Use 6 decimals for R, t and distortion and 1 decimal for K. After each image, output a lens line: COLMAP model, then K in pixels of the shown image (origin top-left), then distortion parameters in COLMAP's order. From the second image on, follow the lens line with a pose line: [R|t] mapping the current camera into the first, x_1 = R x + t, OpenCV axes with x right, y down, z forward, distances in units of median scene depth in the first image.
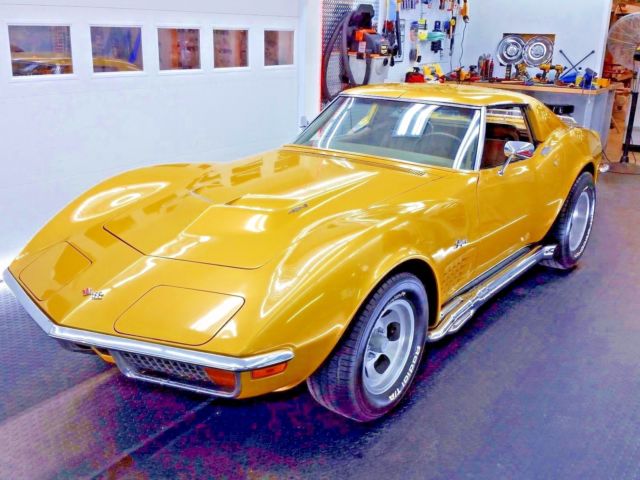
lens RADIAL K [[747.3, 0, 329.6], [0, 747.3, 241.2], [0, 0, 1]] dist [0.000642, -0.022031]
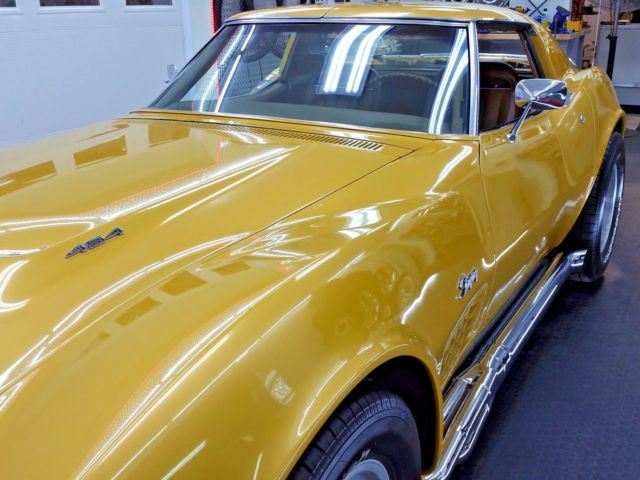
lens RADIAL K [[747.3, 0, 329.6], [0, 747.3, 241.2], [0, 0, 1]] dist [0.000642, -0.022031]
pose [[0.994123, -0.065115, 0.086489, 0.033338], [0.063216, 0.997699, 0.024512, -0.030648], [-0.087886, -0.018900, 0.995951, 0.388012]]
